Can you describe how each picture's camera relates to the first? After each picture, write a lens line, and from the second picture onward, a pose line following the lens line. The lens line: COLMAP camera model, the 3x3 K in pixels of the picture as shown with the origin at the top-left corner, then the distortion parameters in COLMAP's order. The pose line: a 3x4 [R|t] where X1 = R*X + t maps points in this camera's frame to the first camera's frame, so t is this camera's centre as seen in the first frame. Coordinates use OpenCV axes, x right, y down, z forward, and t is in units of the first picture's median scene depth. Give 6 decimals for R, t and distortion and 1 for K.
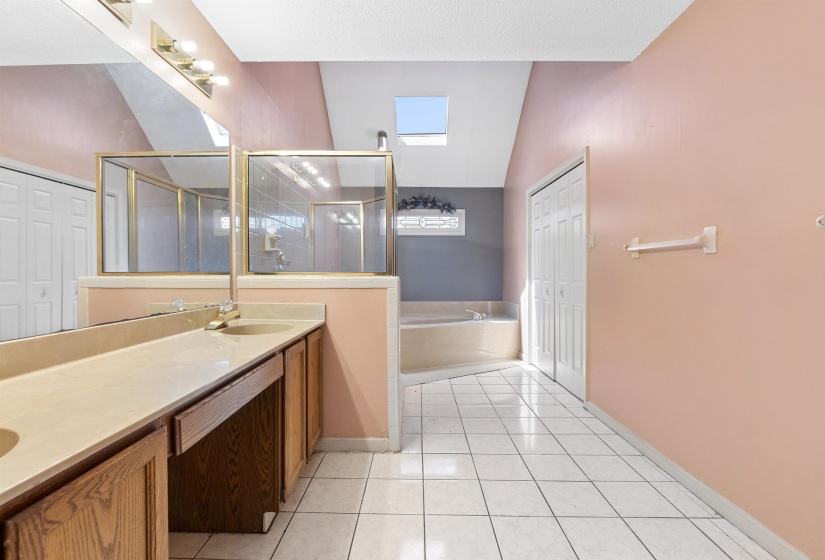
lens RADIAL K [[381.3, 0, 410.4], [0, 381.3, 279.2], [0, 0, 1]] dist [0.000779, 0.001667]
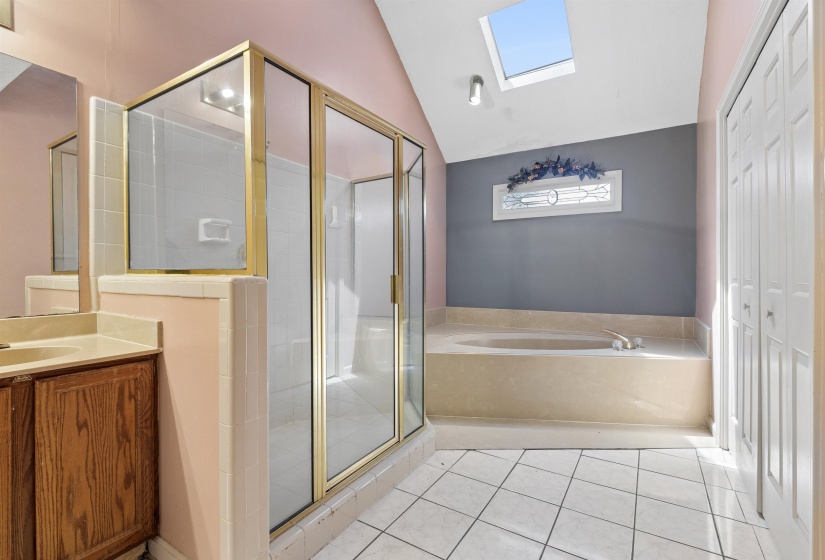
lens RADIAL K [[381.3, 0, 413.4], [0, 381.3, 274.4], [0, 0, 1]] dist [0.000779, 0.001667]
pose [[0.854547, -0.001475, -0.519371, 0.198006], [-0.003083, 0.999964, -0.007912, -0.002707], [0.519364, 0.008362, 0.854512, 0.309142]]
